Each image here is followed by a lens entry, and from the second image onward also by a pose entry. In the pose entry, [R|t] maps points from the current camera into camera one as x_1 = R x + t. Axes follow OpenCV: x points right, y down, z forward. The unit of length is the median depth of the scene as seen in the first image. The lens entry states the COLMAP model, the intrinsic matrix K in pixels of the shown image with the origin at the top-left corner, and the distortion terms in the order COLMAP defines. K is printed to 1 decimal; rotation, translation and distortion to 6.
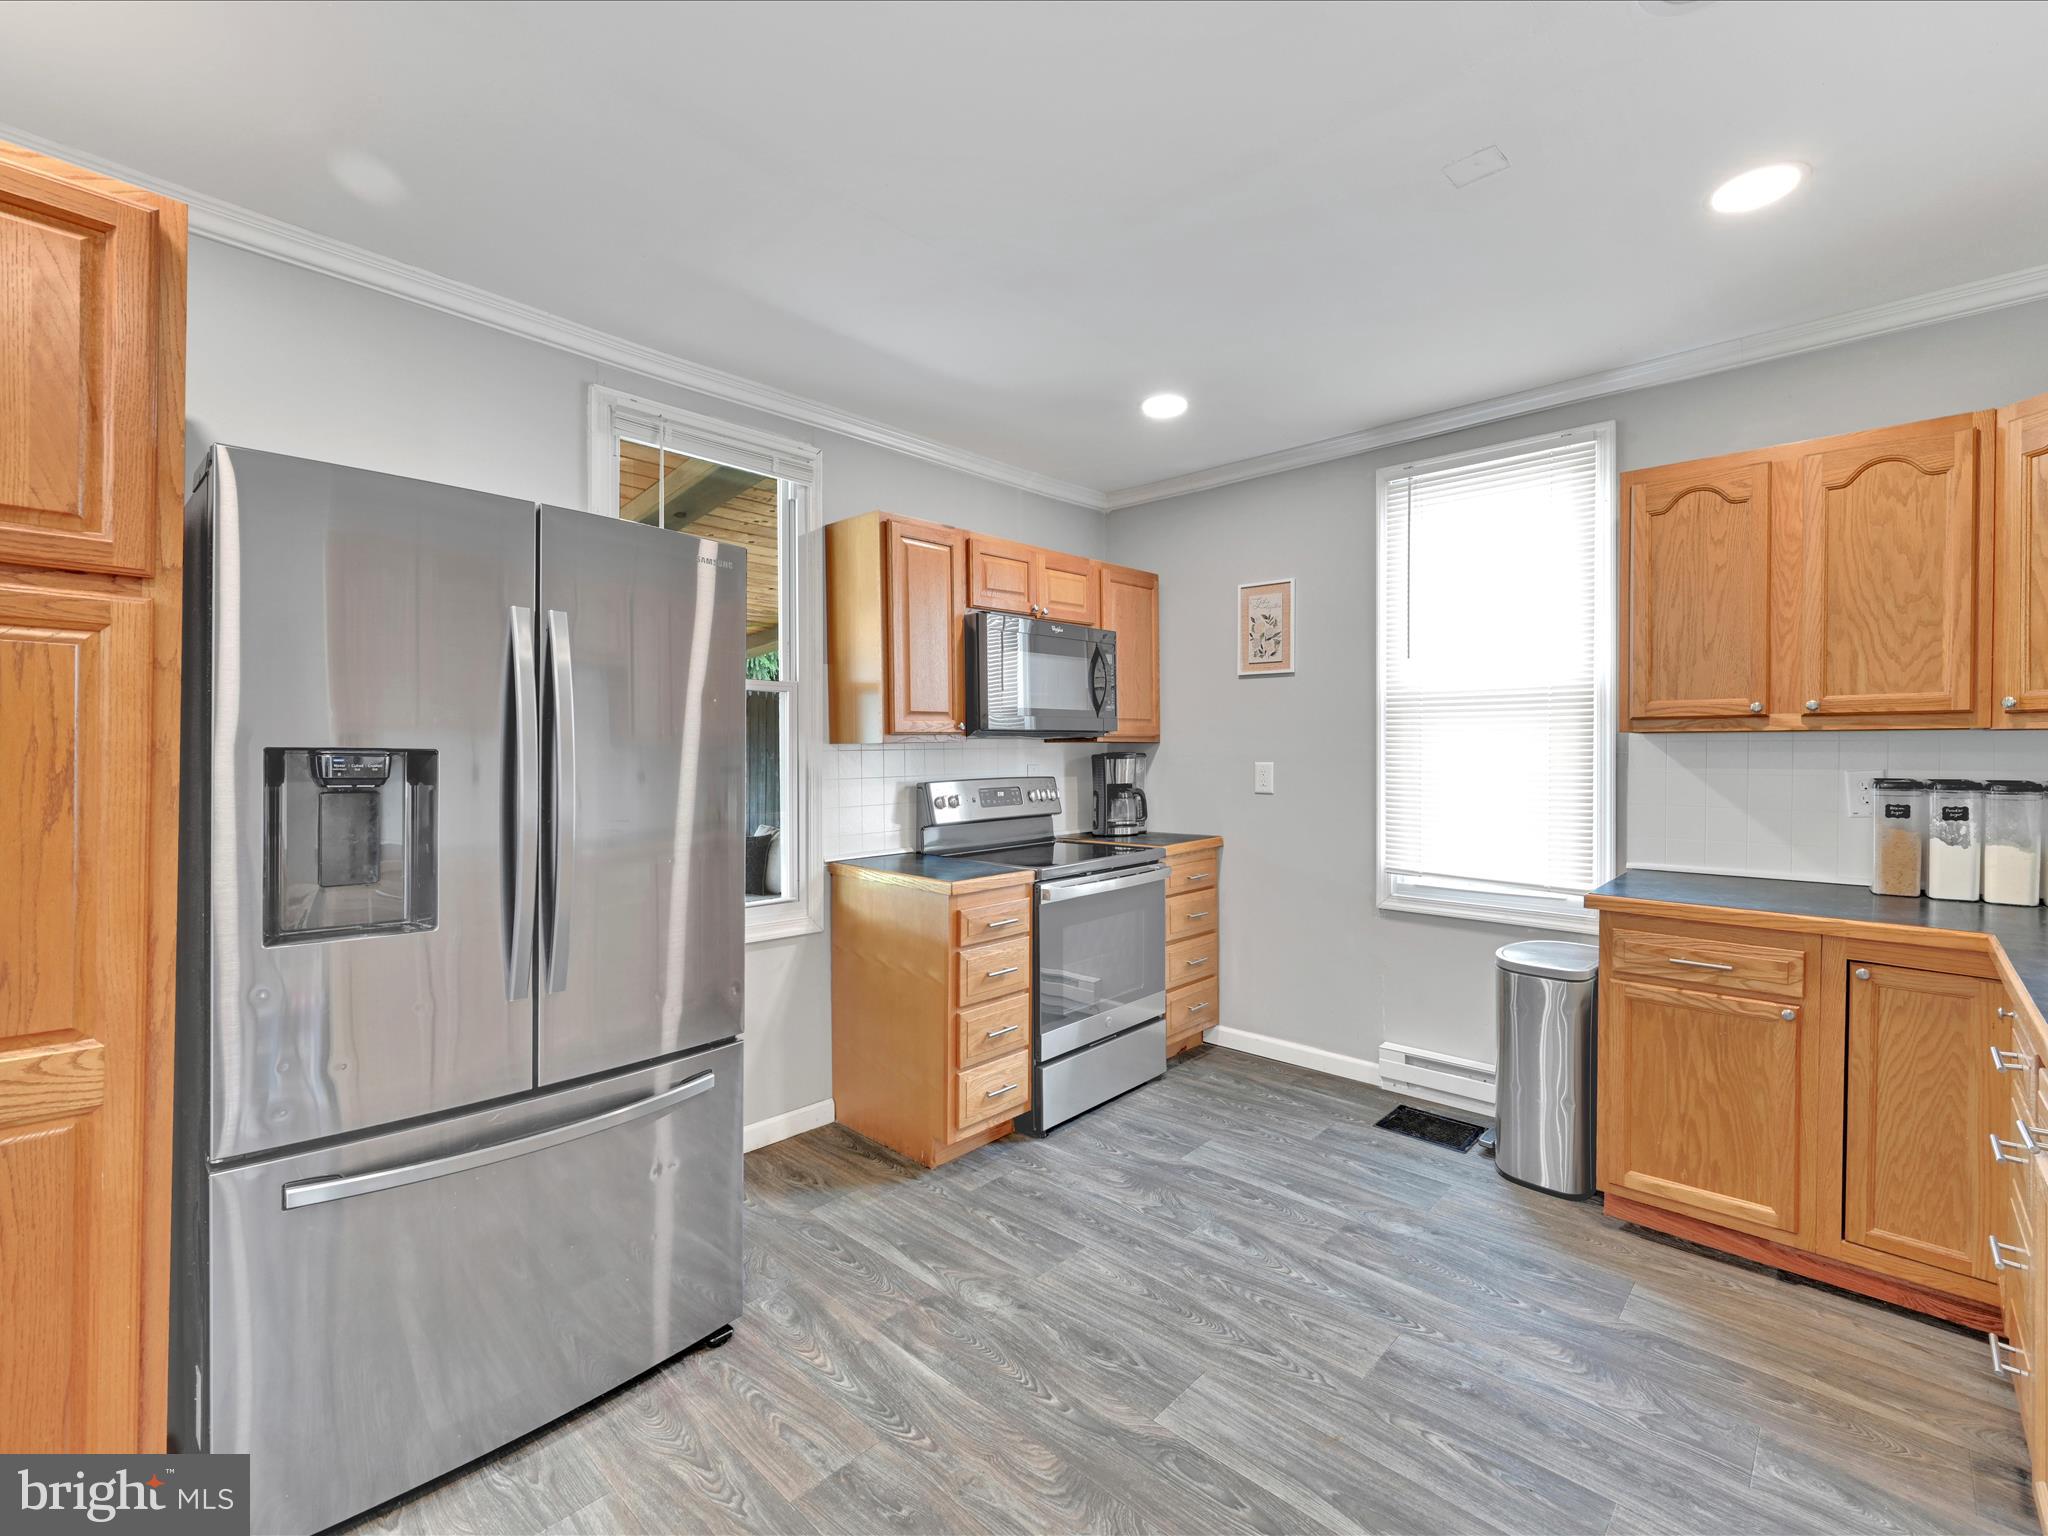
lens RADIAL K [[907.0, 0, 1014.8], [0, 907.0, 761.4], [0, 0, 1]] dist [-0.001744, -0.000112]
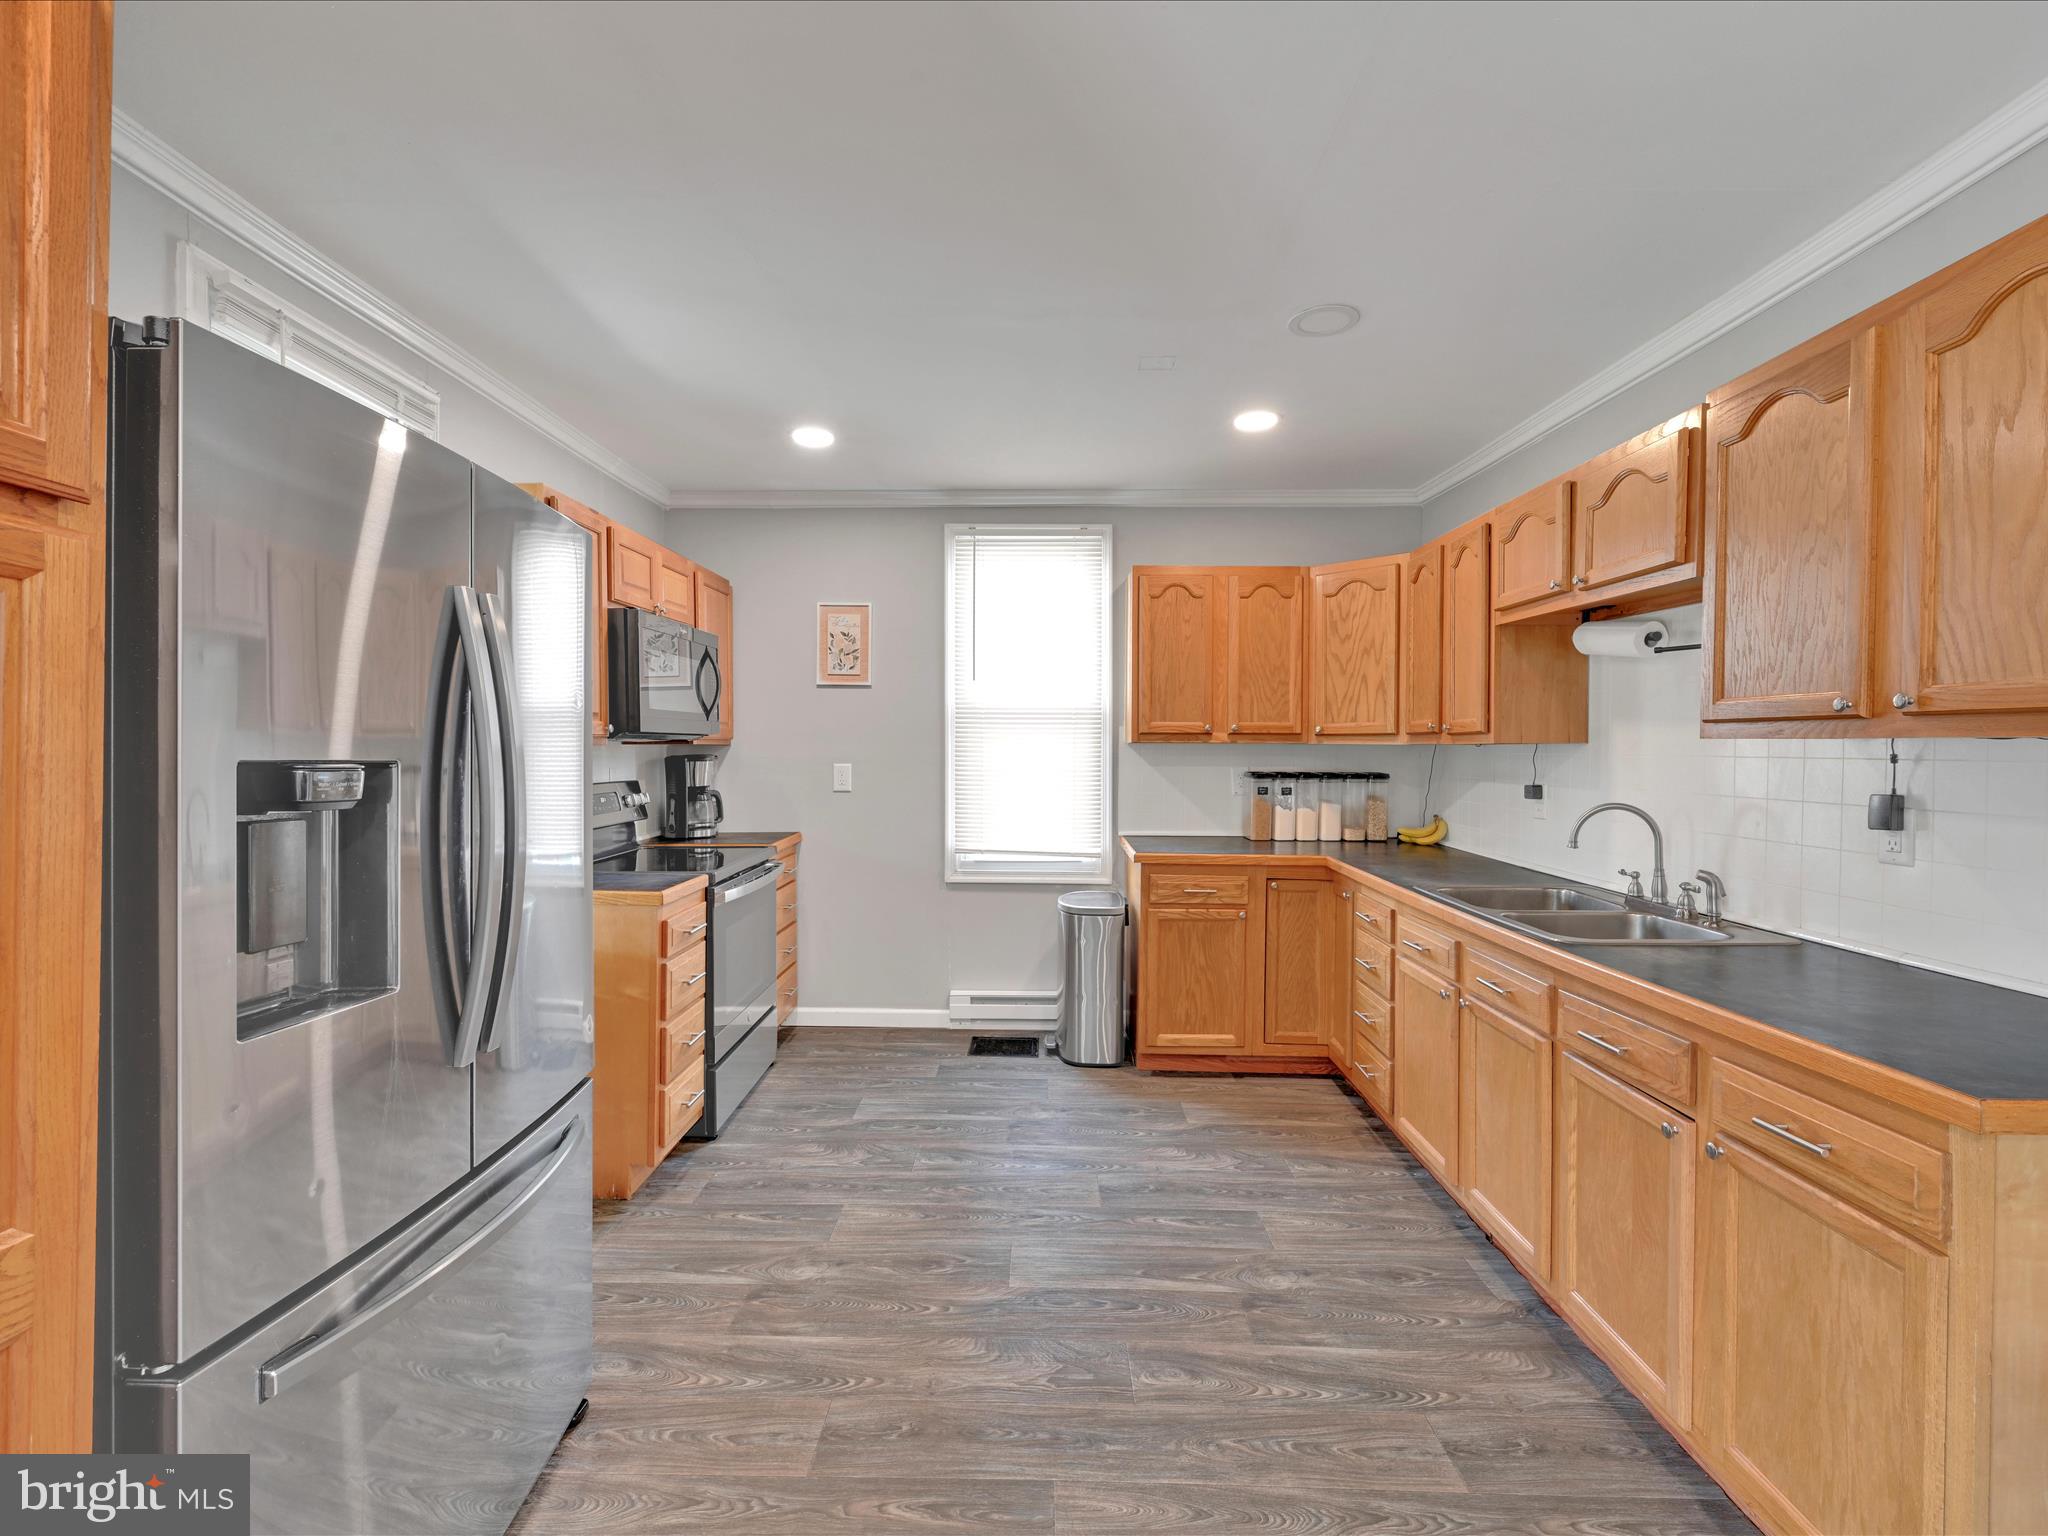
lens RADIAL K [[907.0, 0, 1014.8], [0, 907.0, 761.4], [0, 0, 1]] dist [-0.001744, -0.000112]
pose [[0.744242, -0.005529, 0.667887, -0.505305], [0.003614, 0.999984, 0.004251, -0.009423], [-0.667900, -0.000750, 0.744251, 0.038397]]
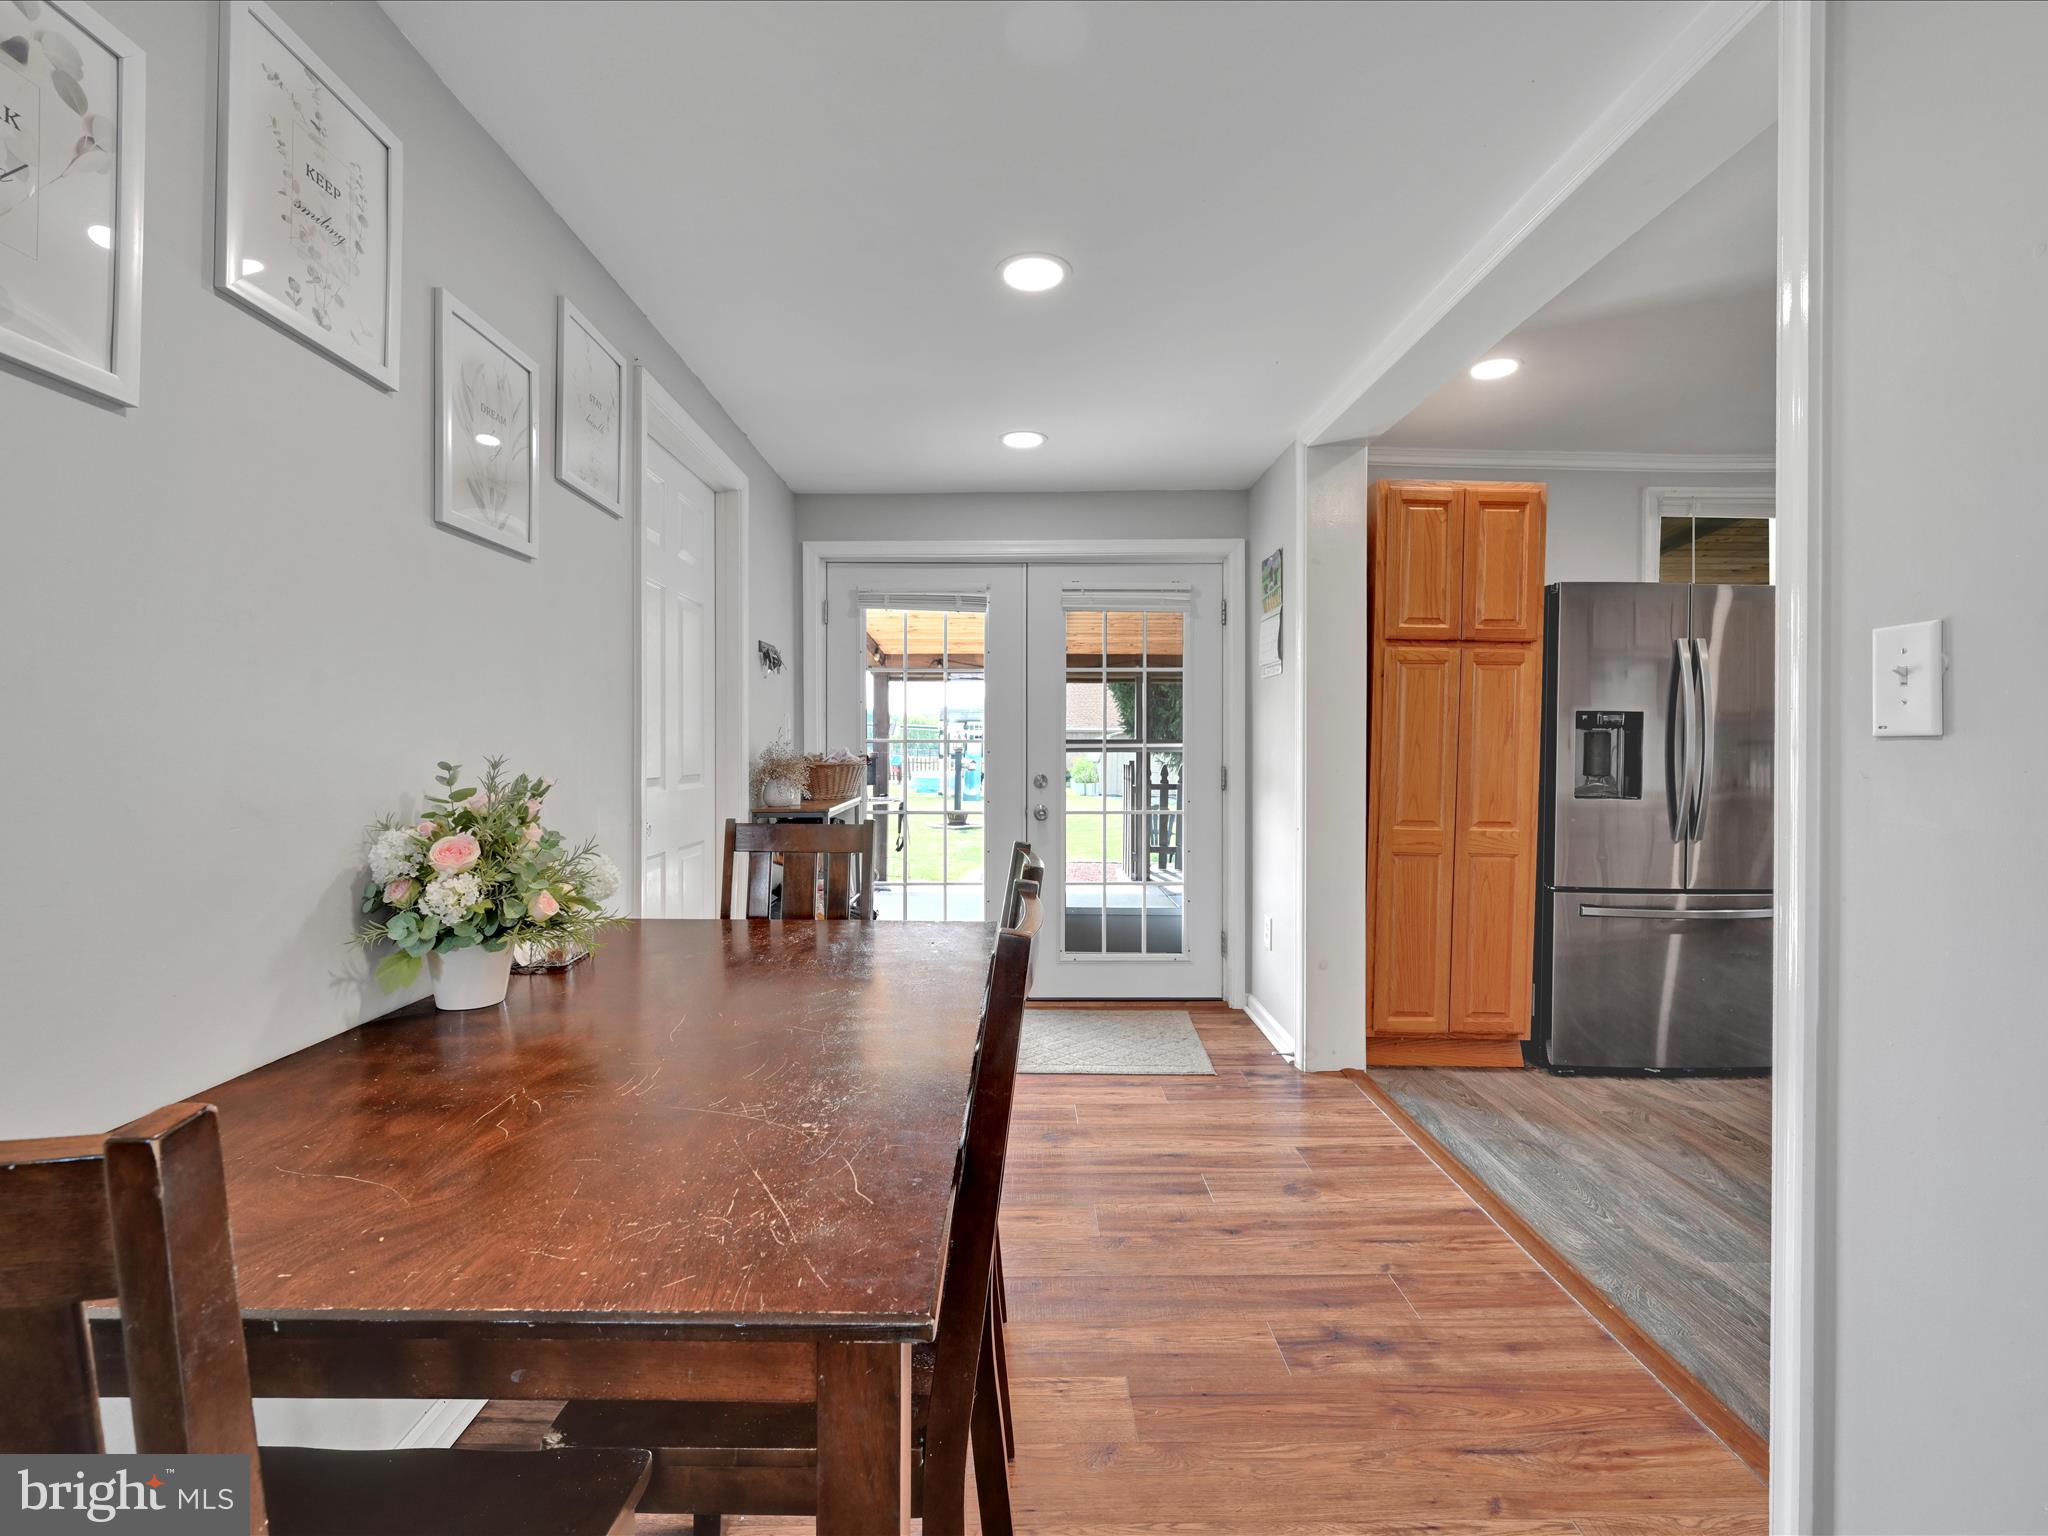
lens RADIAL K [[926.4, 0, 1008.3], [0, 926.4, 737.9], [0, 0, 1]] dist [-0.000920, -0.000272]
pose [[0.697134, 0.003695, -0.716931, -0.088344], [-0.012509, 0.999897, -0.007010, 0.051622], [0.716832, 0.013855, 0.697109, -0.991839]]
